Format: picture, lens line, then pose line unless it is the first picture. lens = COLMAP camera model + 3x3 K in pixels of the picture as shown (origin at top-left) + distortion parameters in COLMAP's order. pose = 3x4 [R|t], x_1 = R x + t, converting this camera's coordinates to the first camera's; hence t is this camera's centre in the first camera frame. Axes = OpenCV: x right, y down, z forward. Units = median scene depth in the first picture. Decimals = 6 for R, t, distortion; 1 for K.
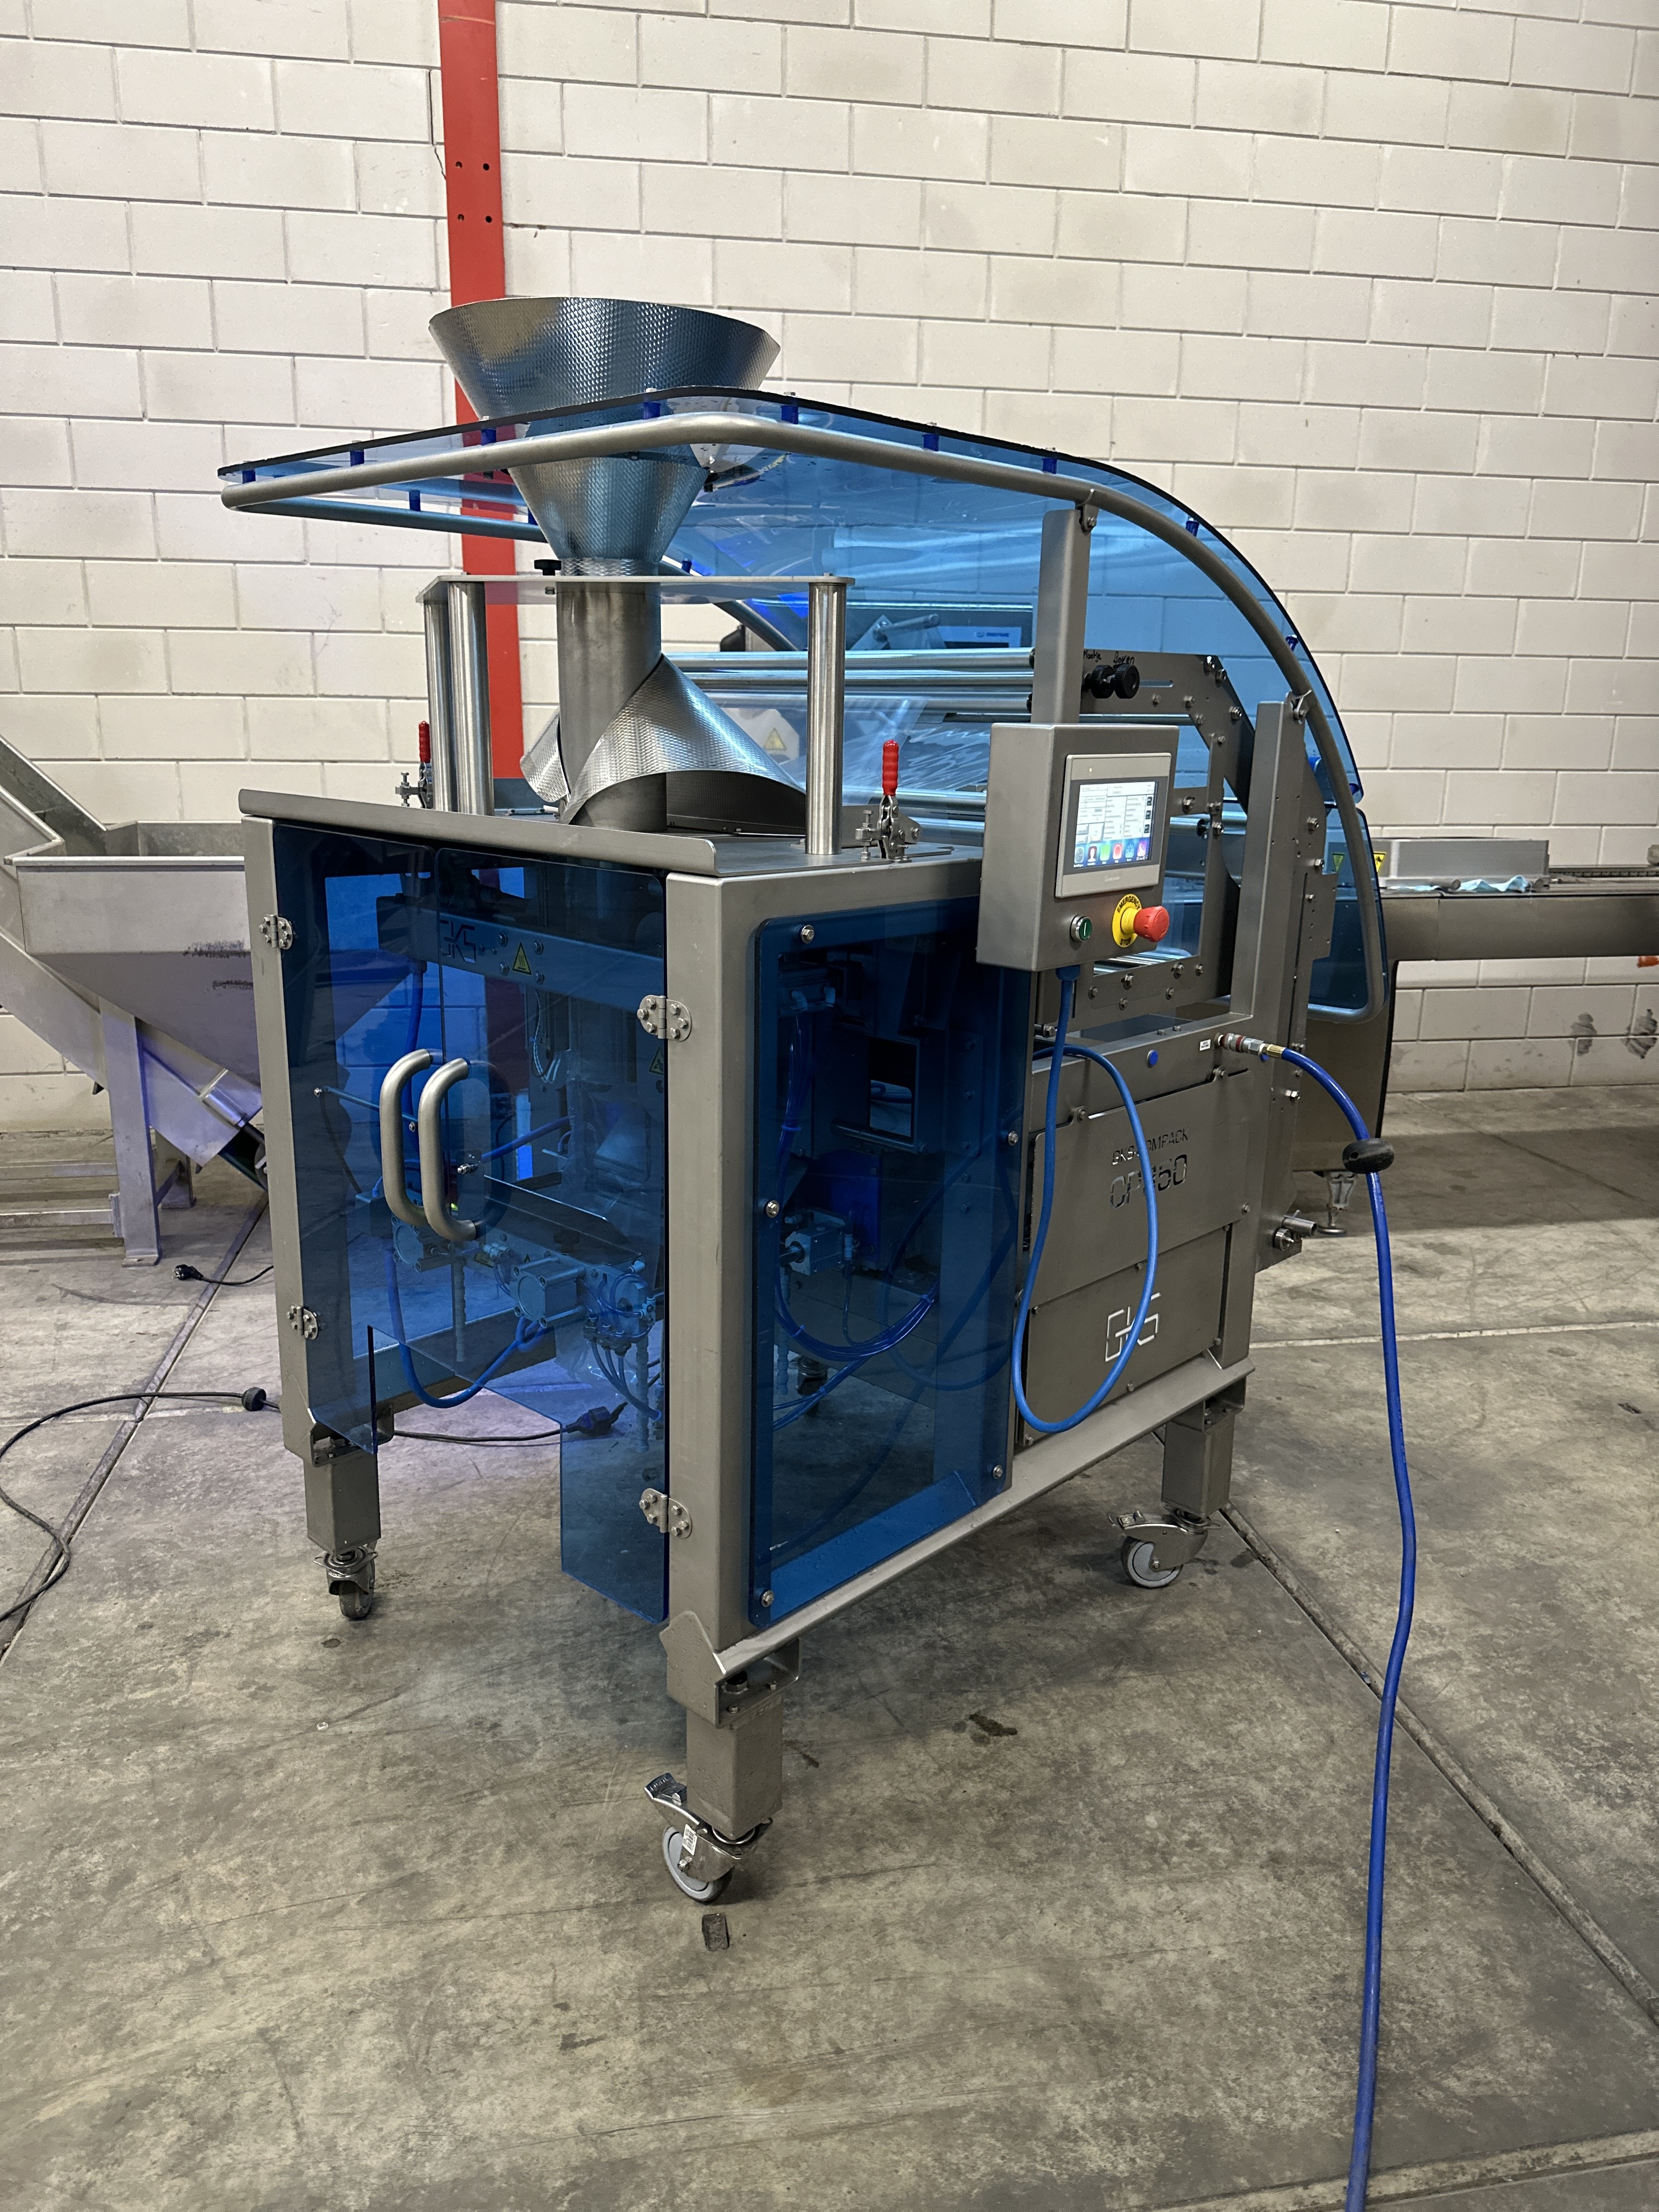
lens RADIAL K [[1594.3, 0, 829.5], [0, 1594.3, 1106.0], [0, 0, 1]] dist [0.033272, -0.027133]
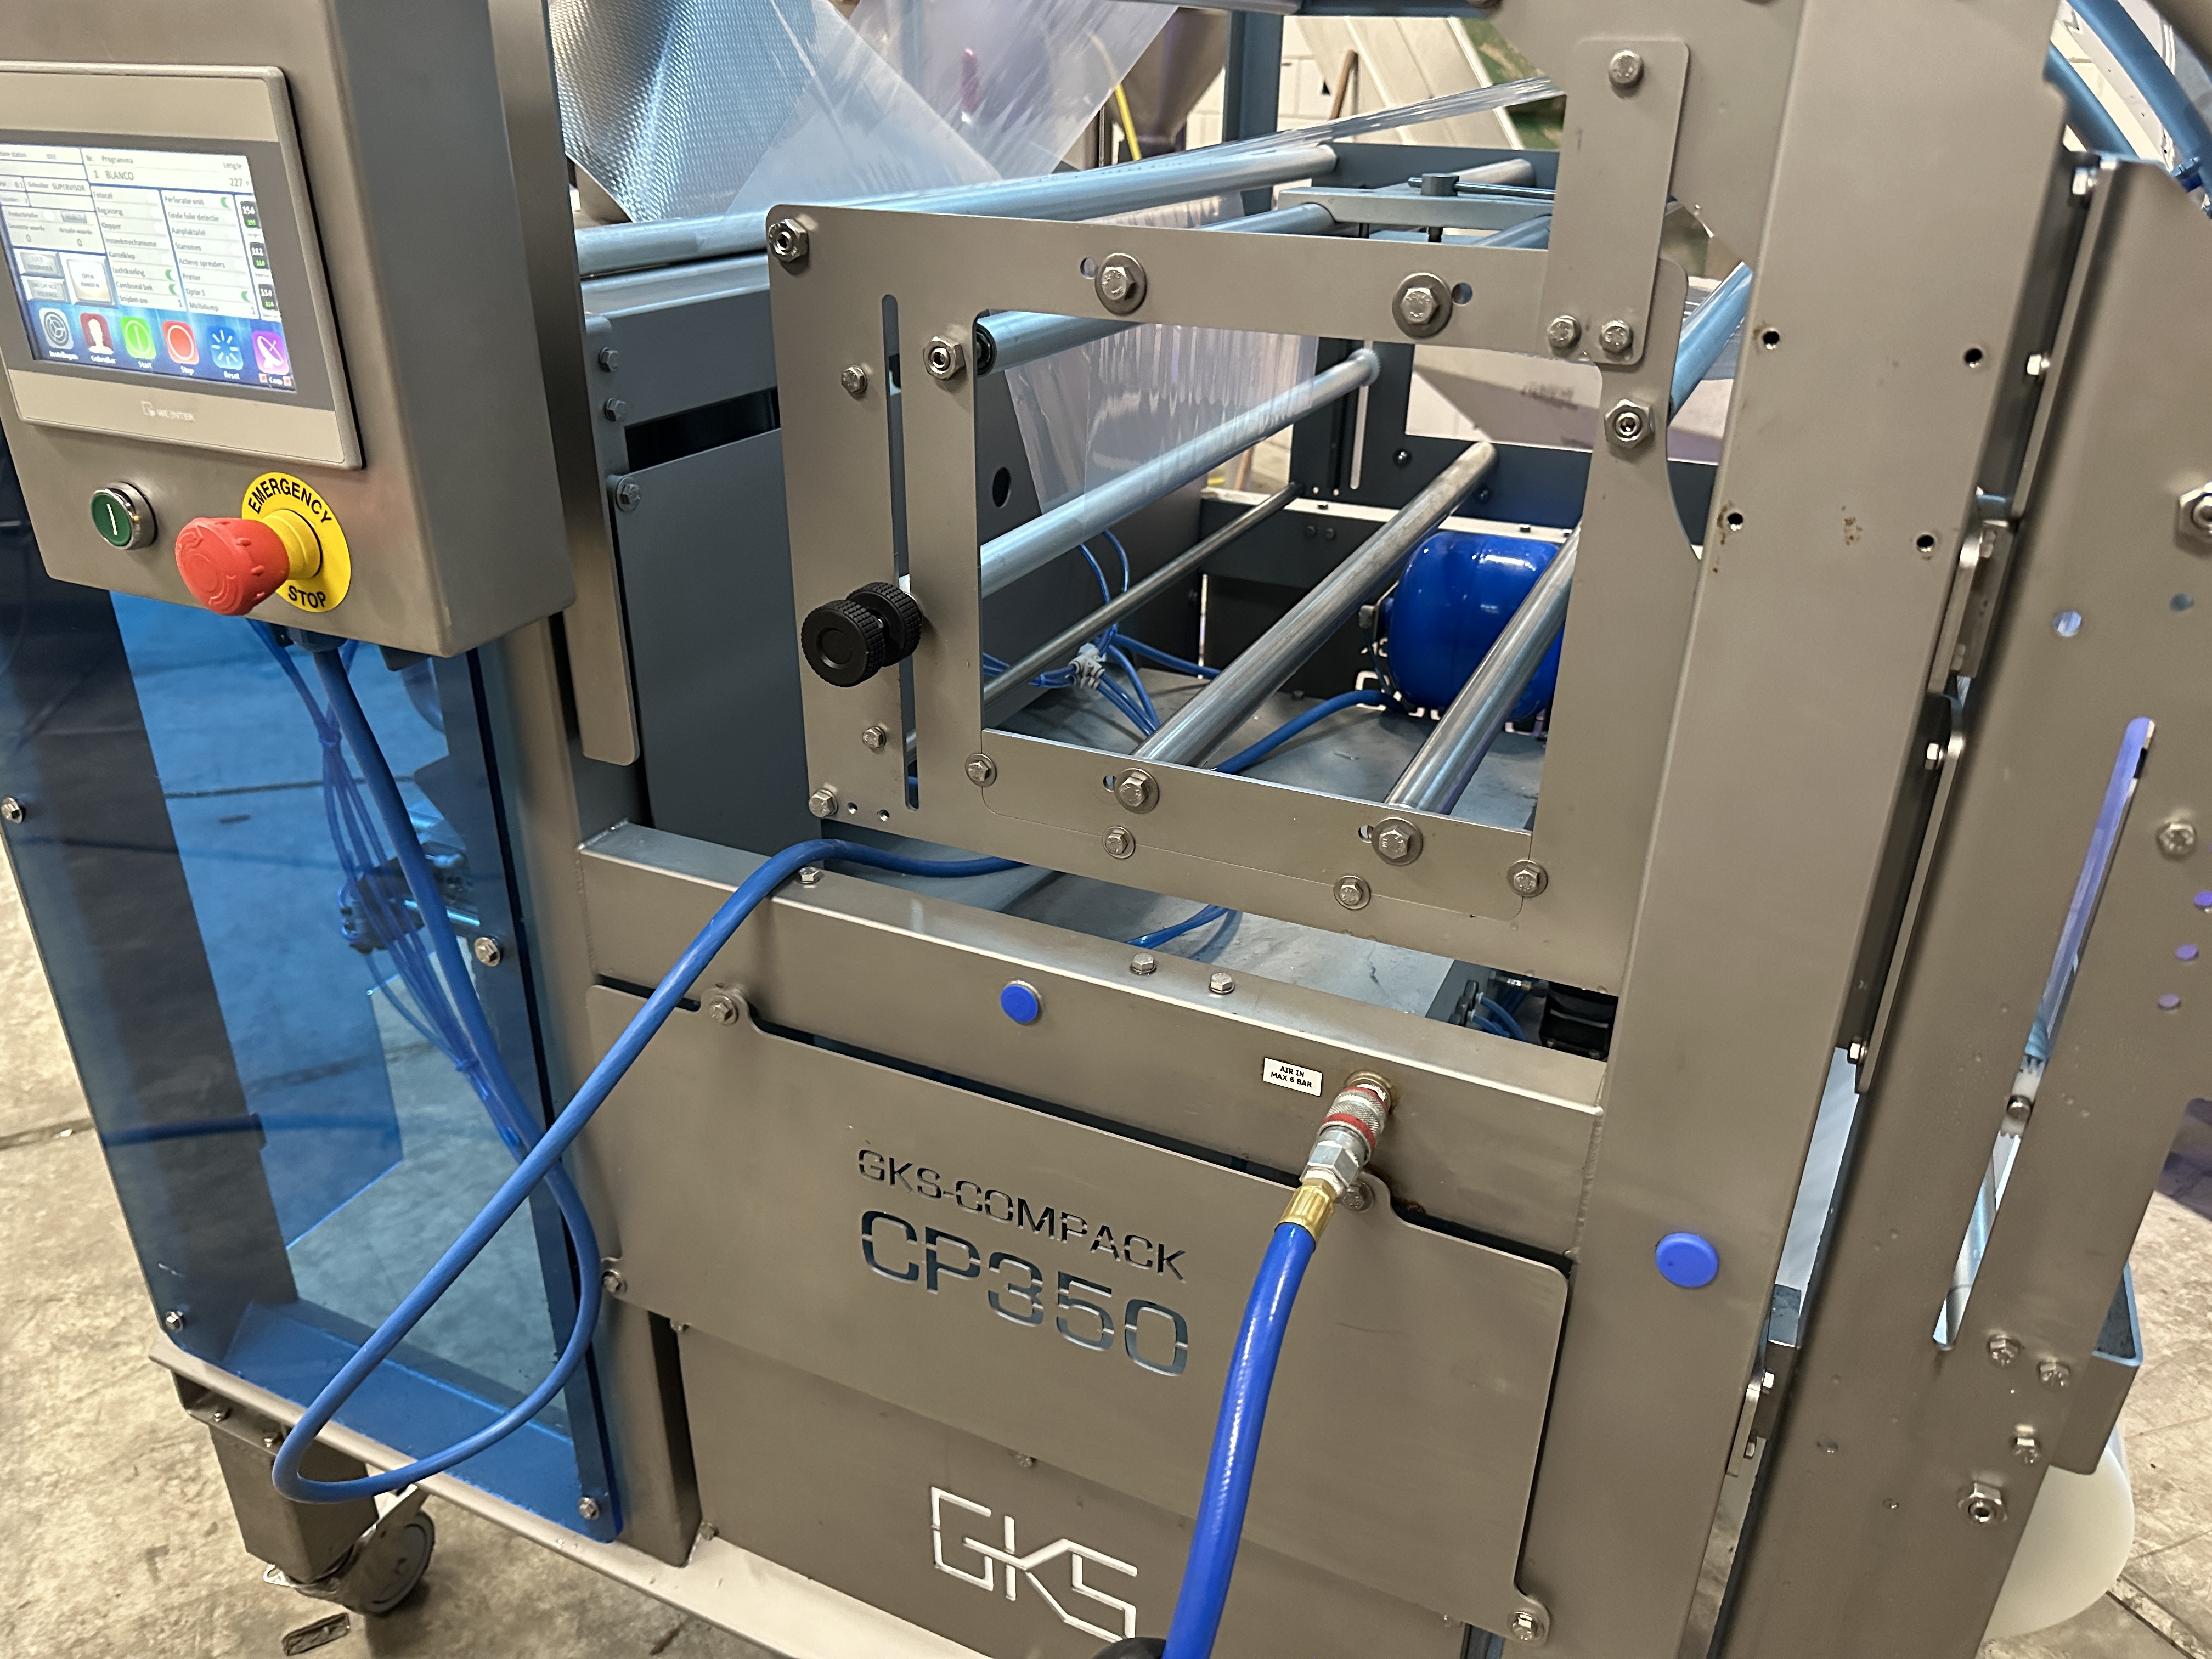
lens RADIAL K [[1594.3, 0, 1111.8], [0, 1594.3, 827.6], [0, 0, 1]] dist [0.033272, -0.027133]
pose [[0.323545, 0.397973, -0.858450, 0.346686], [-0.238484, 0.912257, 0.333035, -0.130838], [0.915666, 0.096974, 0.390067, 0.596400]]
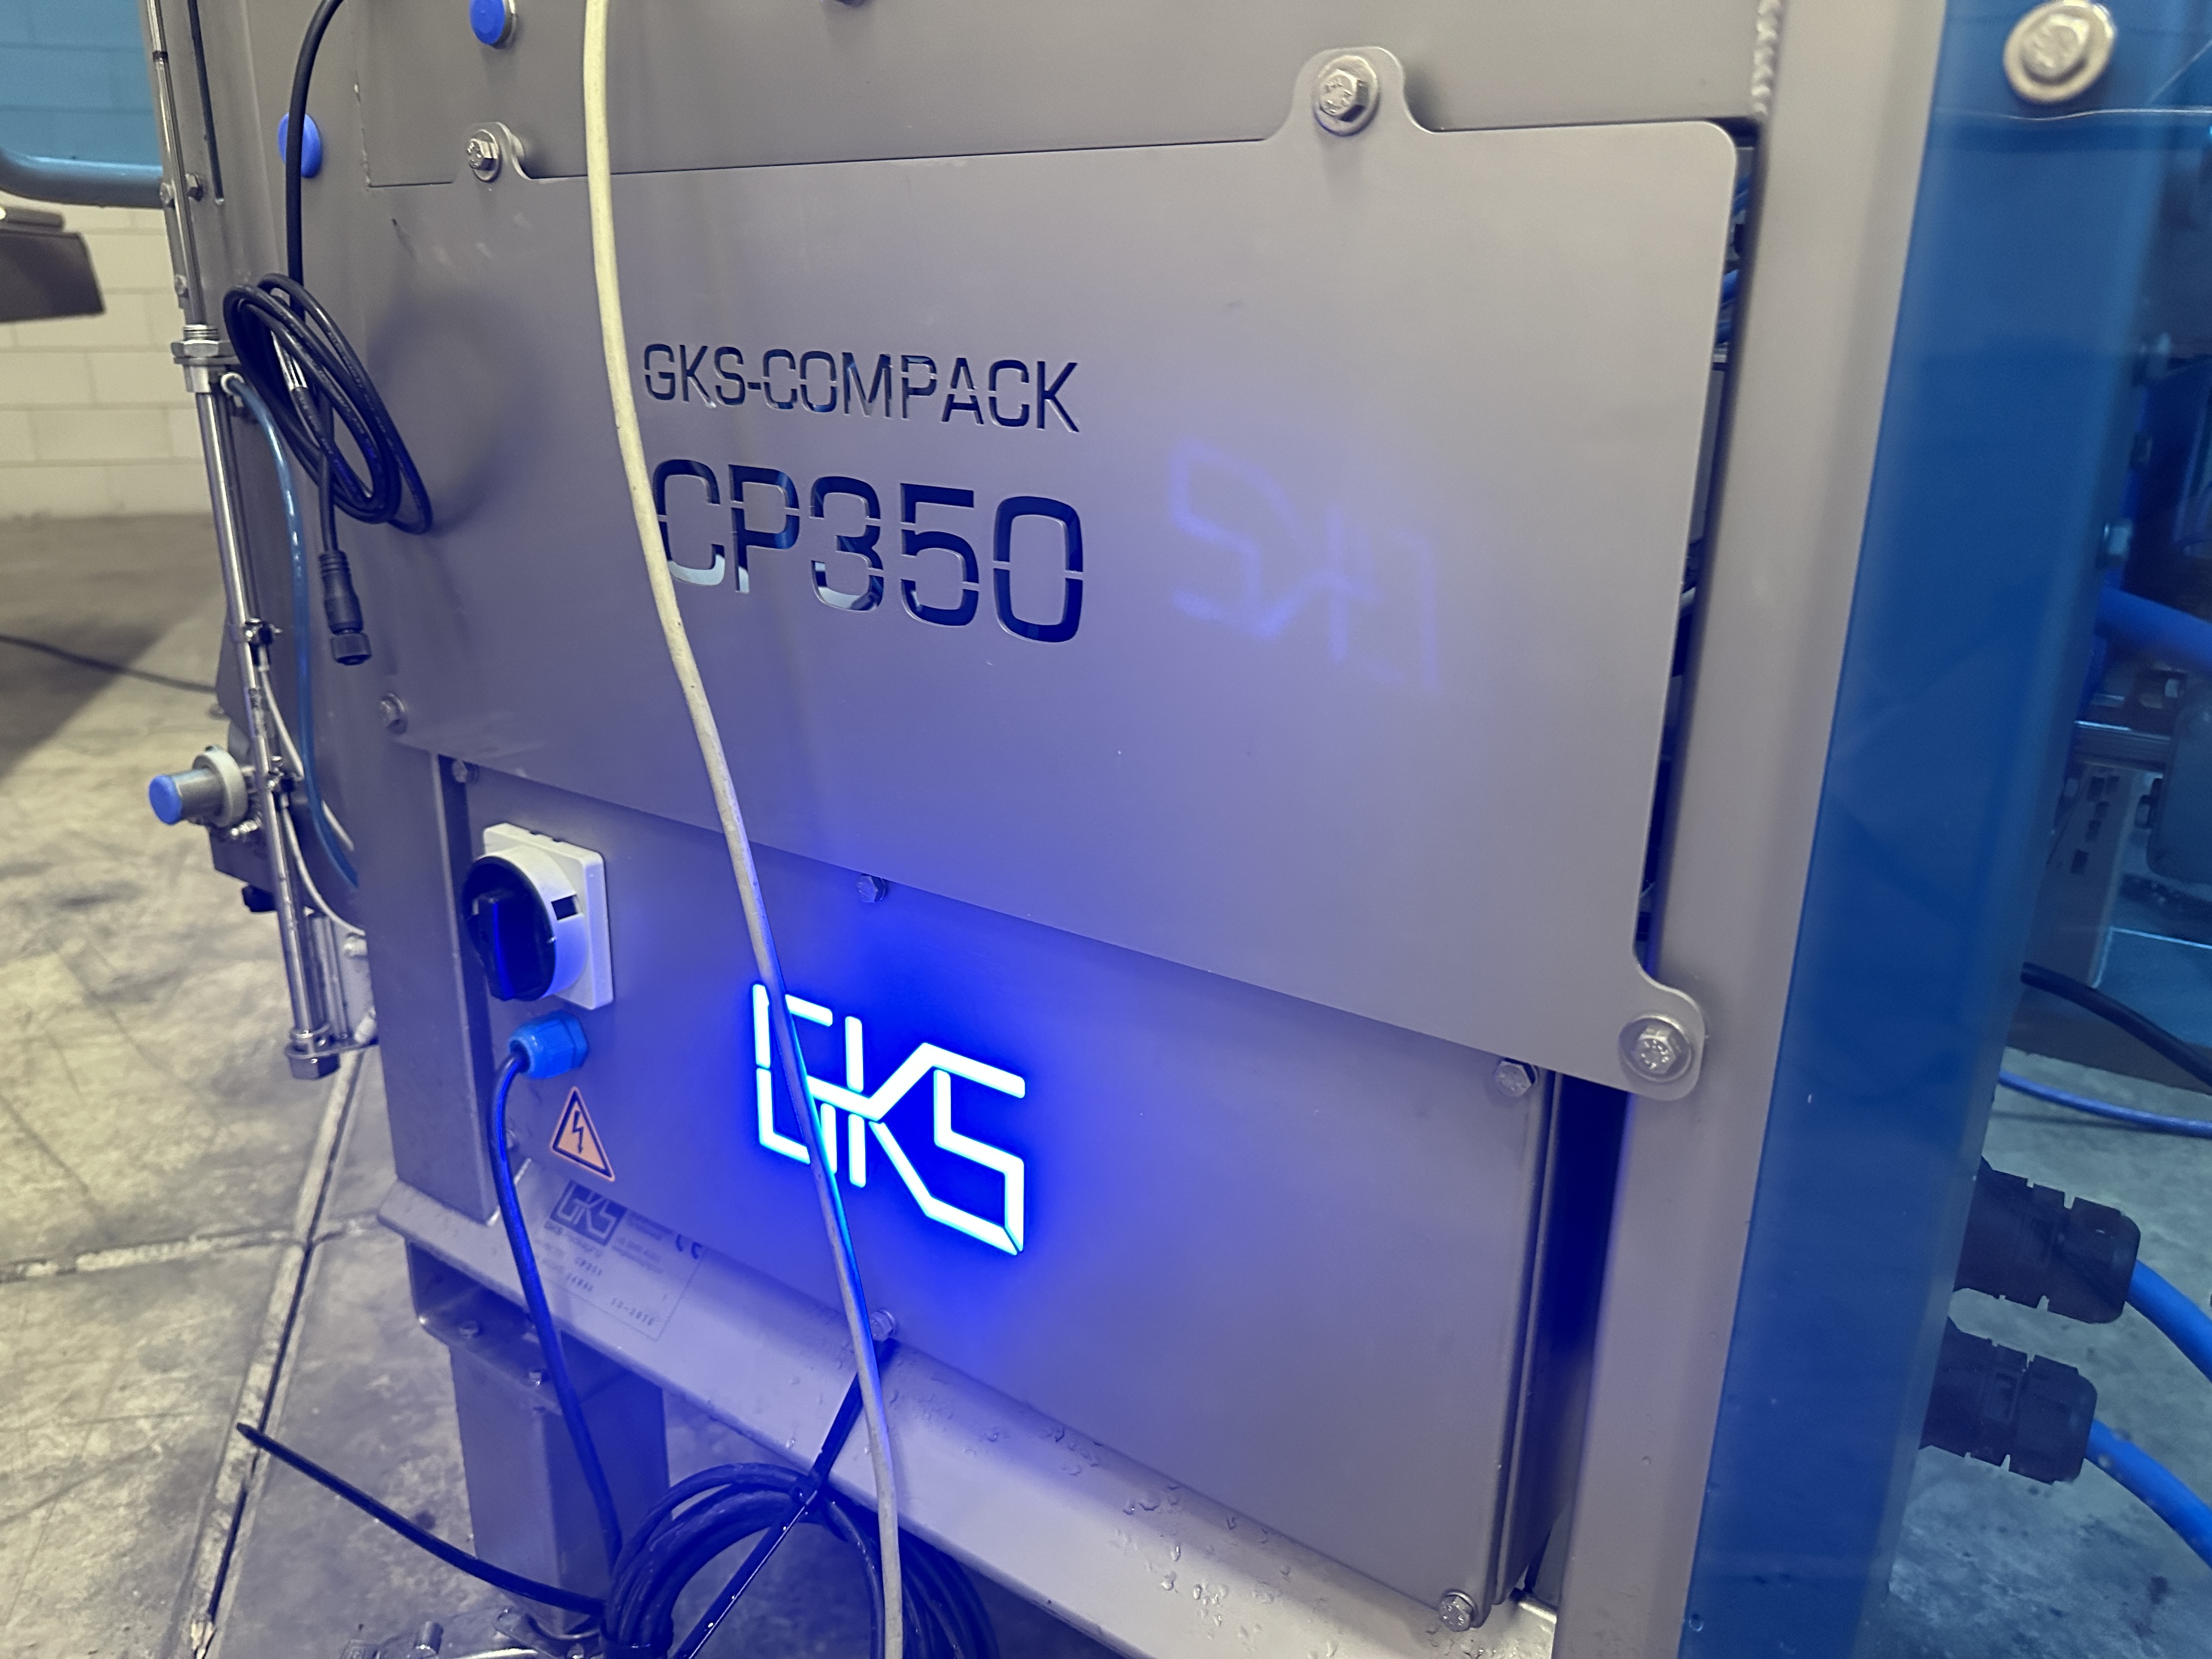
lens RADIAL K [[1535.9, 0, 1107.5], [0, 1535.9, 779.9], [0, 0, 1]] dist [0.033659, -0.105632]
pose [[0.165361, 0.273545, -0.947538, 0.308774], [-0.258657, 0.939163, 0.225987, 0.013125], [0.951710, 0.207718, 0.226055, 0.689131]]
